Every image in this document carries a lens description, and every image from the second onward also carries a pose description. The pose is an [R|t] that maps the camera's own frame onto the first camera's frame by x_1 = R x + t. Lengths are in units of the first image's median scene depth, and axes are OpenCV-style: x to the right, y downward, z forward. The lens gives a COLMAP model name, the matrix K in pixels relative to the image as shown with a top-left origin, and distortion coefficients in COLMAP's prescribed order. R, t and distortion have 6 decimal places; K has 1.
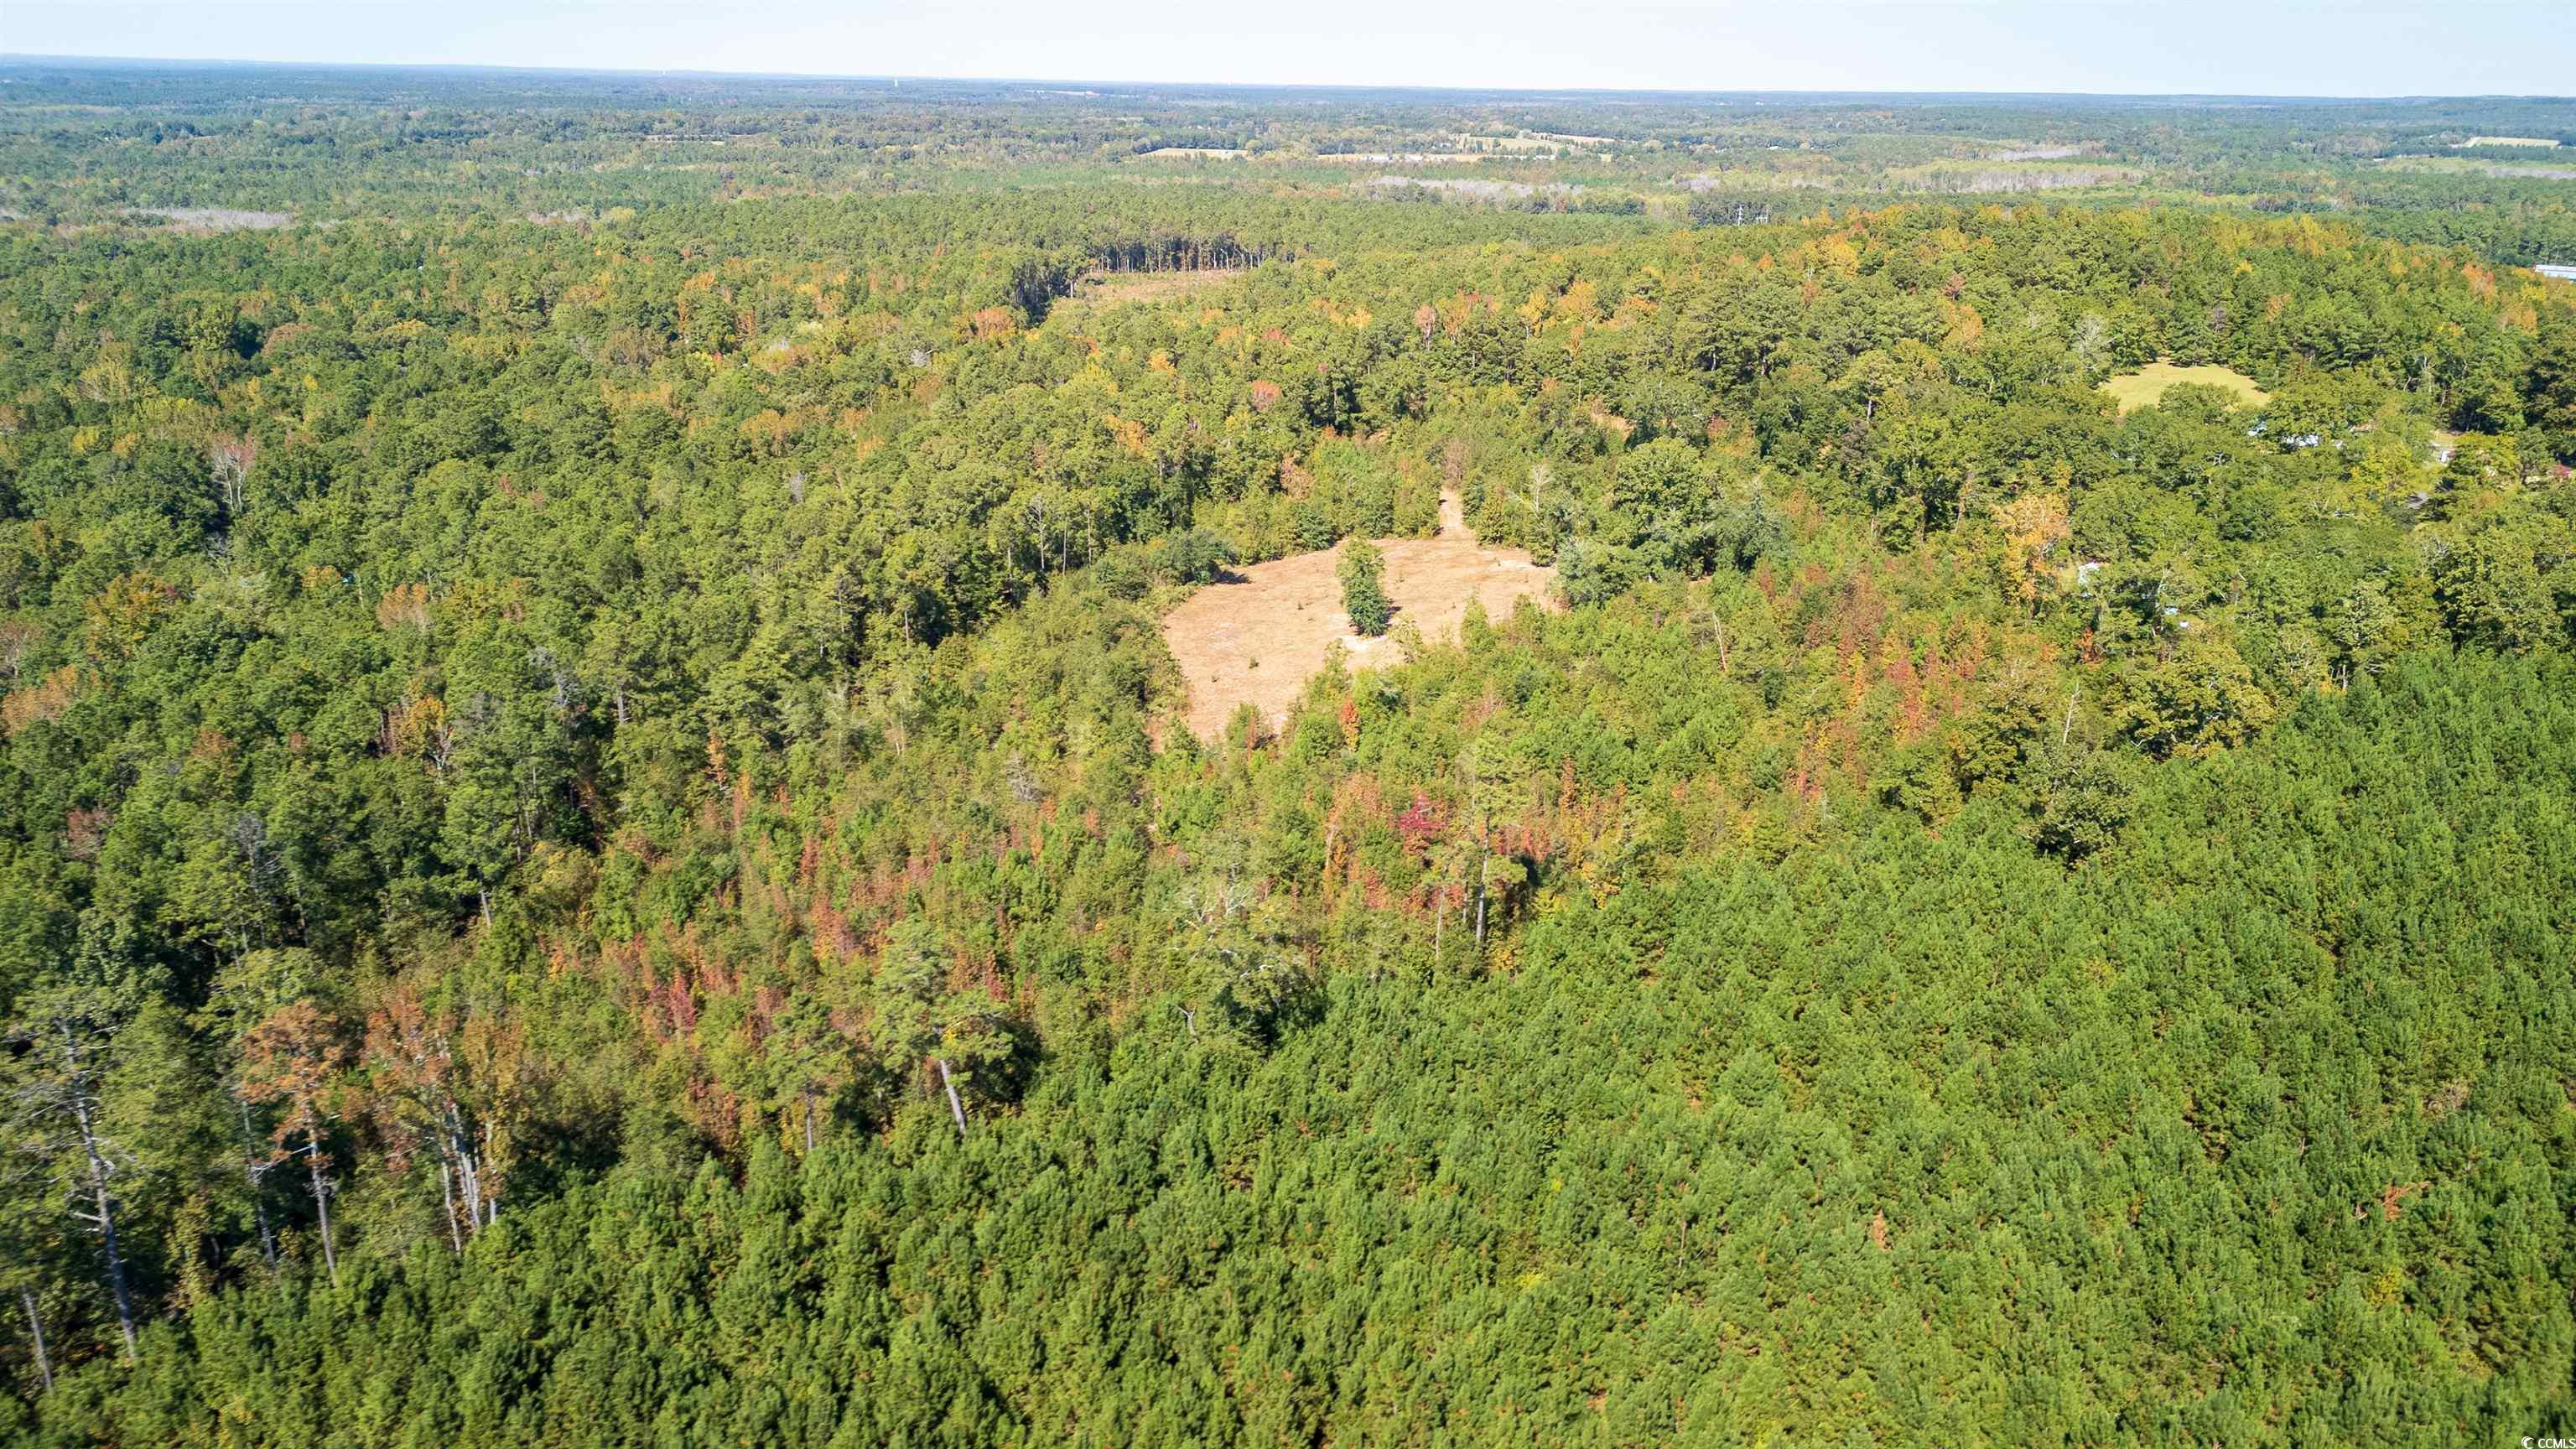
lens RADIAL K [[1860.5, 0, 1302.4], [0, 1860.5, 735.3], [0, 0, 1]] dist [0.089120, -0.098067]
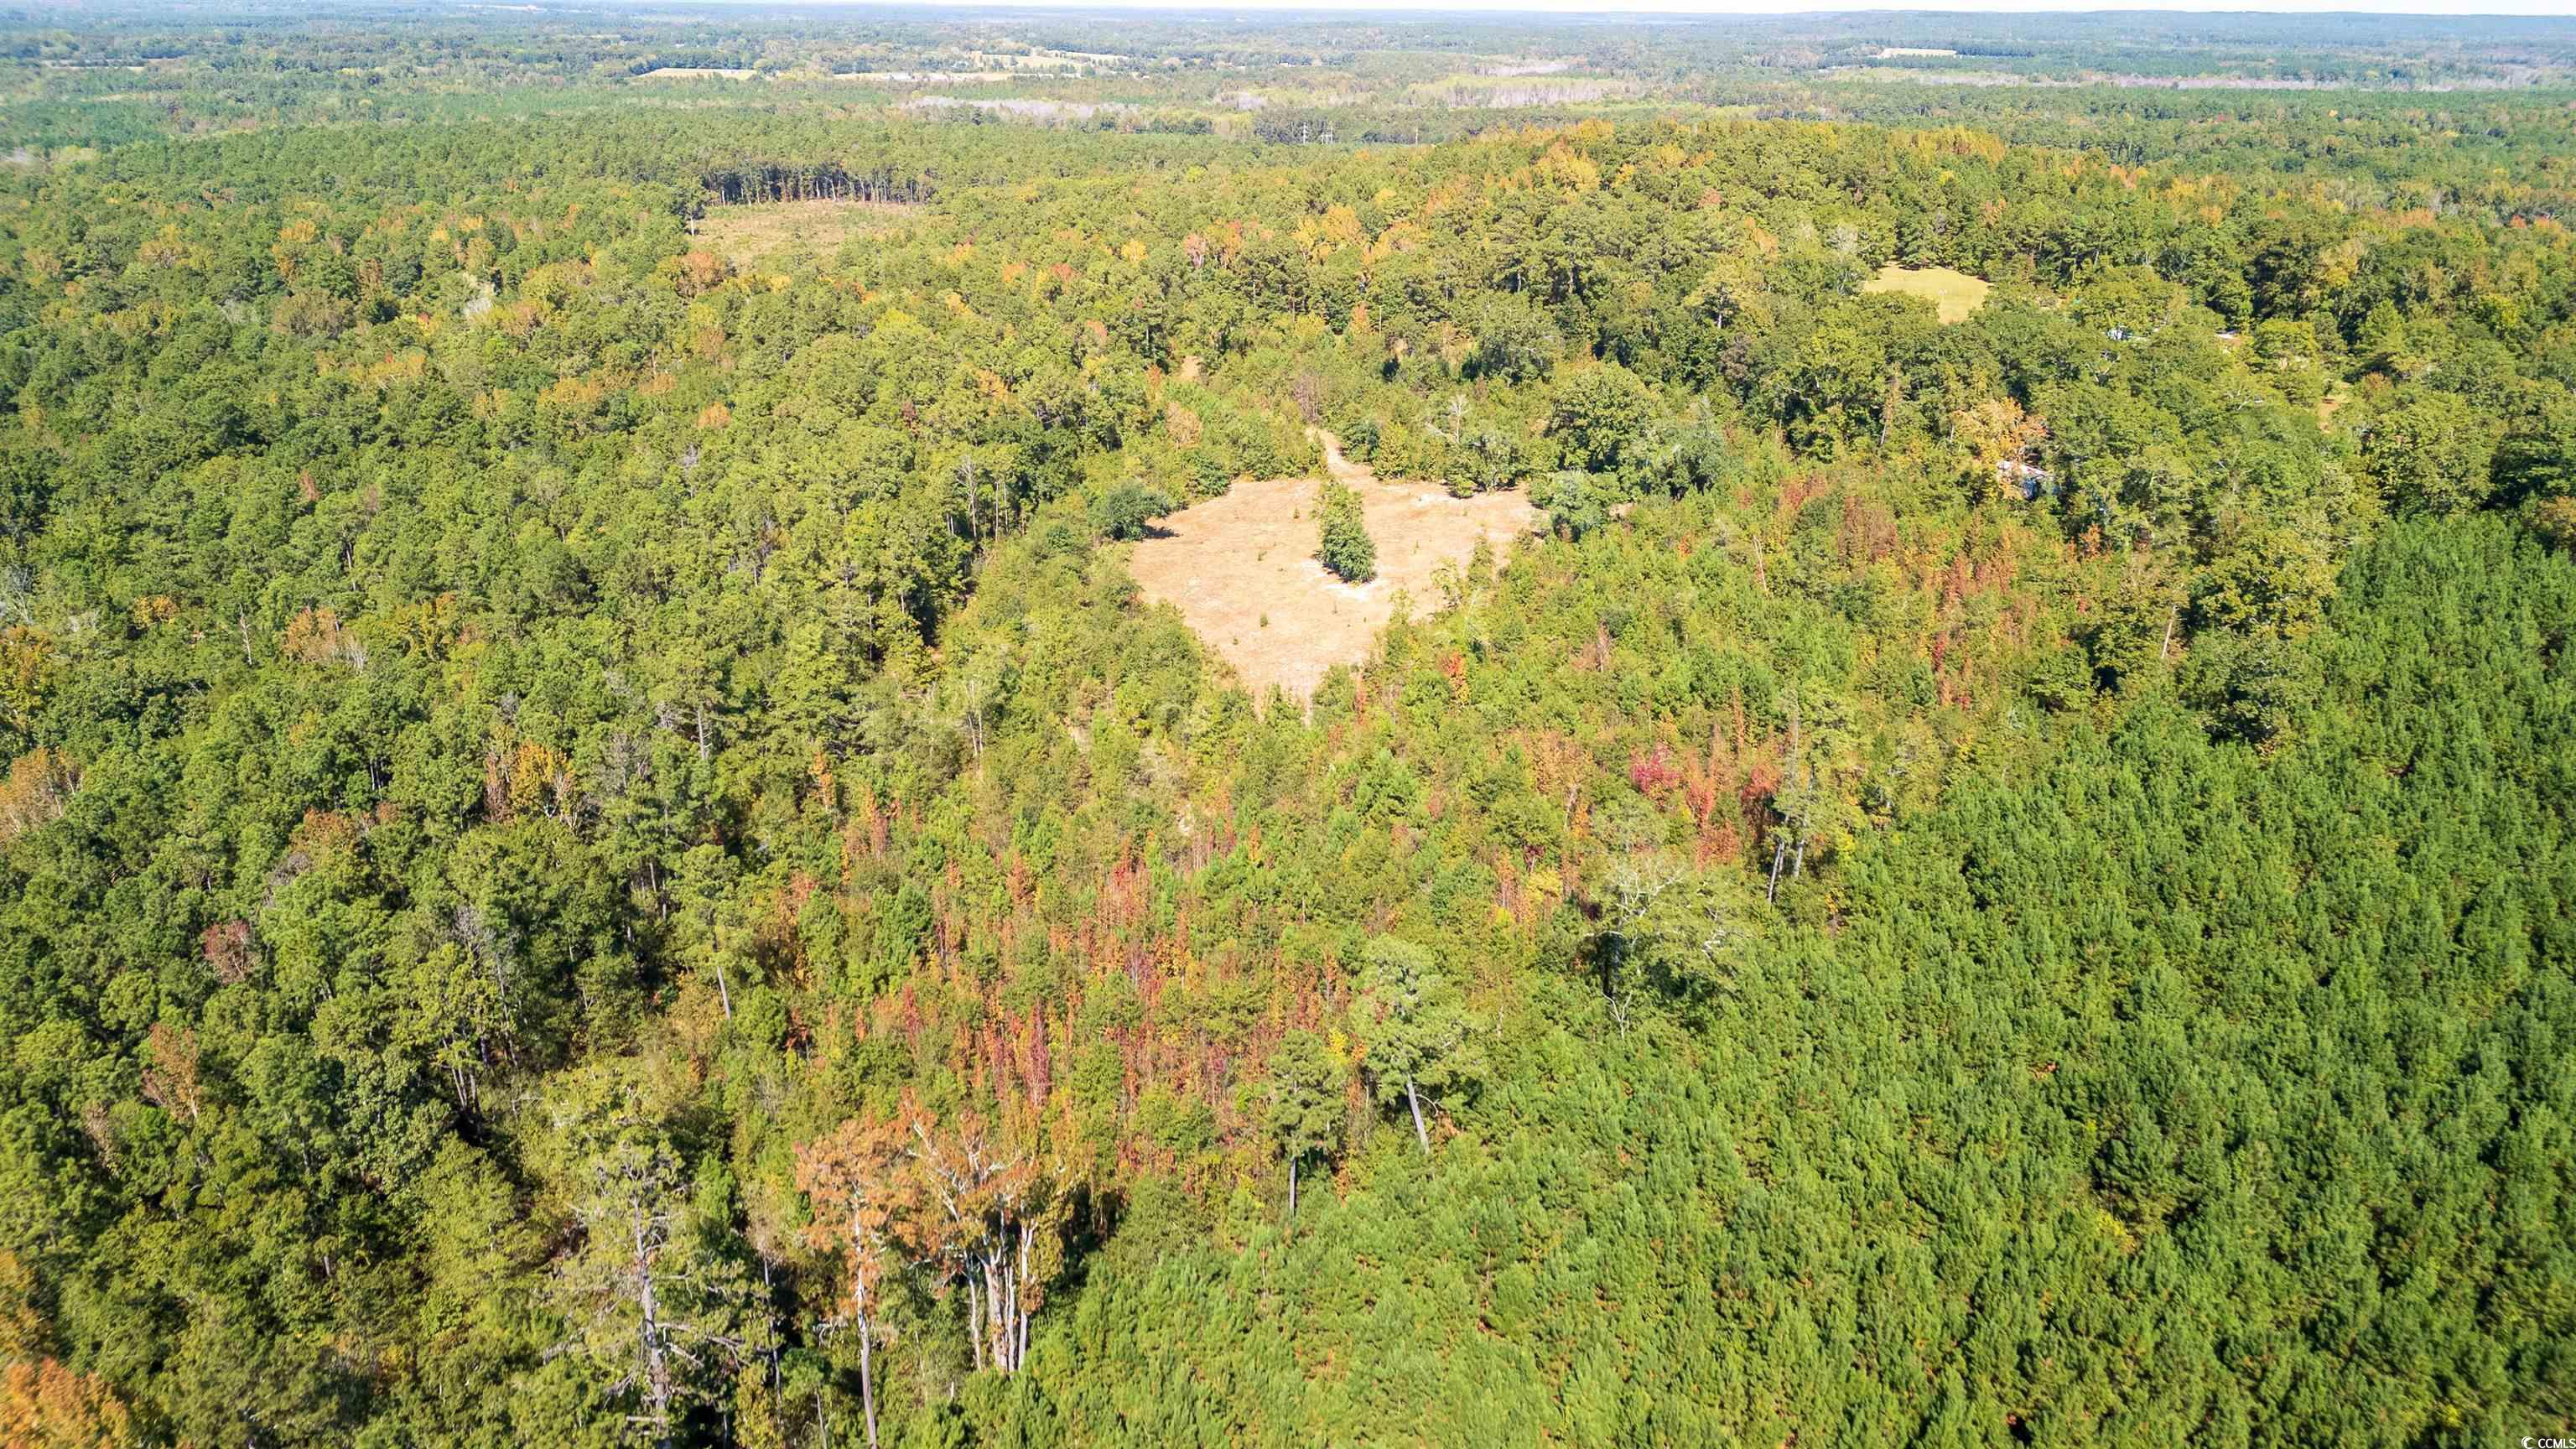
lens RADIAL K [[1860.5, 0, 1302.4], [0, 1860.5, 735.3], [0, 0, 1]] dist [0.089120, -0.098067]
pose [[0.966110, -0.097699, 0.238927, -0.105070], [0.088306, 0.994851, 0.049735, -0.011380], [-0.242556, -0.026951, 0.969763, 0.029159]]
